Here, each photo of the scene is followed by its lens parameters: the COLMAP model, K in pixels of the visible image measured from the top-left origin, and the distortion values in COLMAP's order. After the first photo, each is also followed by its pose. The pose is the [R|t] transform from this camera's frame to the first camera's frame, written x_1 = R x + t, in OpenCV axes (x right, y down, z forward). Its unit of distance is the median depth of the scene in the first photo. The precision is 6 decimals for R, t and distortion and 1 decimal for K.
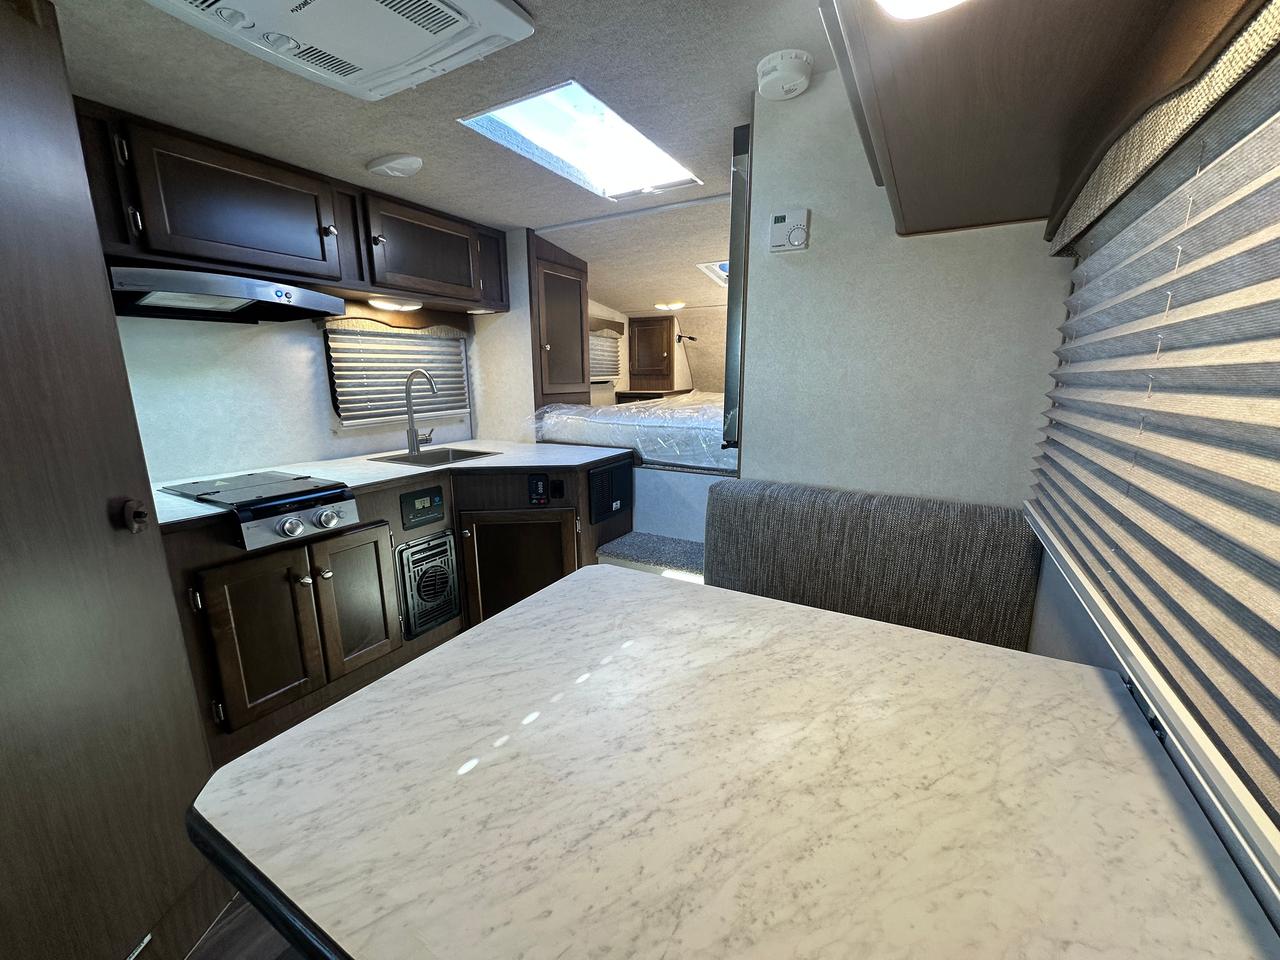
lens RADIAL K [[510.7, 0, 639.1], [0, 510.7, 483.2], [0, 0, 1]] dist [-0.001948, -0.000396]
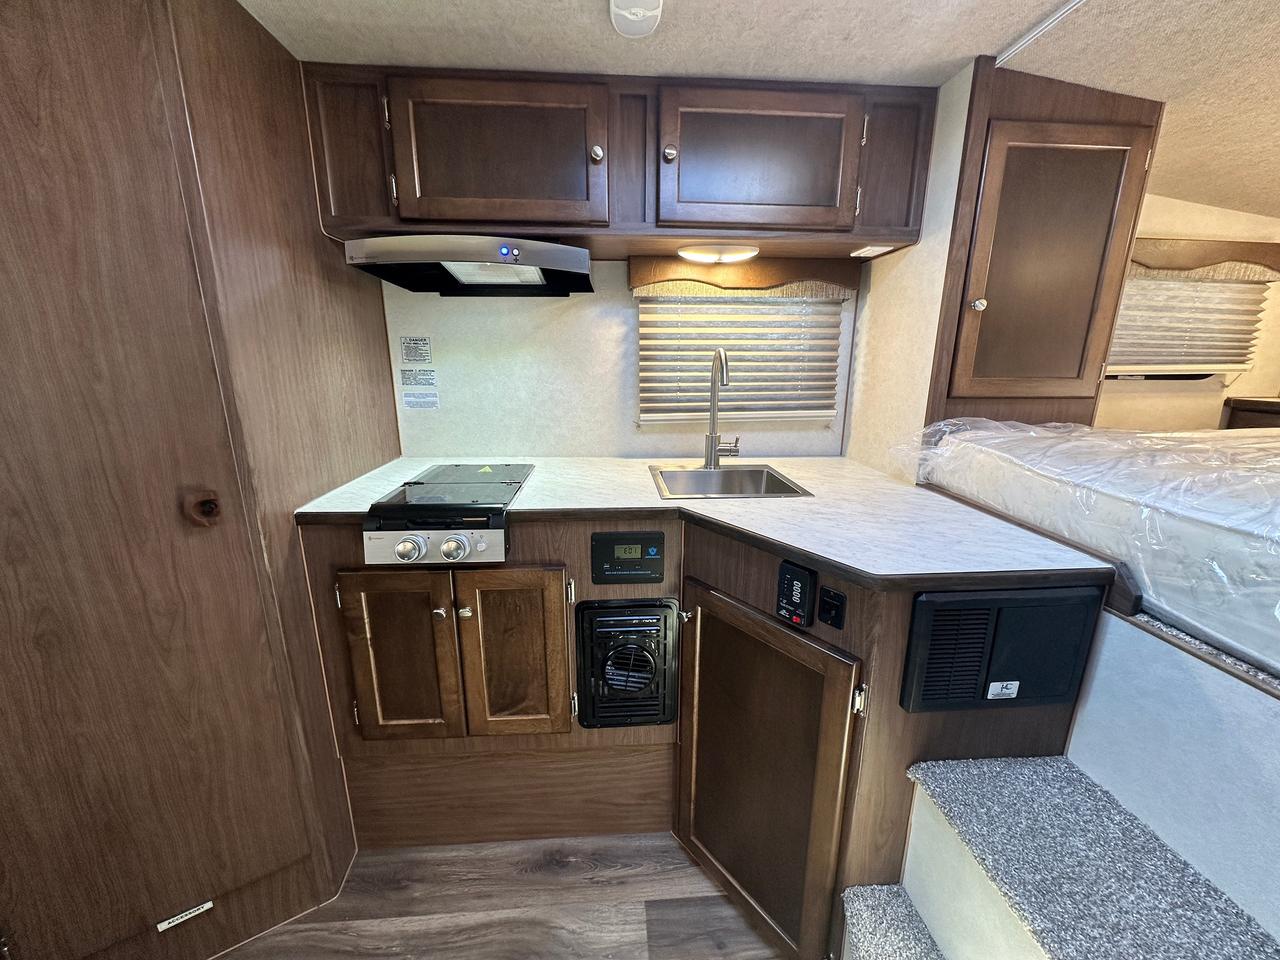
lens RADIAL K [[510.7, 0, 640.3], [0, 510.7, 482.4], [0, 0, 1]] dist [-0.001948, -0.000396]
pose [[0.557969, 0.211187, -0.802540, 0.080028], [-0.182258, 0.974651, 0.129762, -0.110831], [0.809600, 0.073866, 0.582316, 0.498616]]
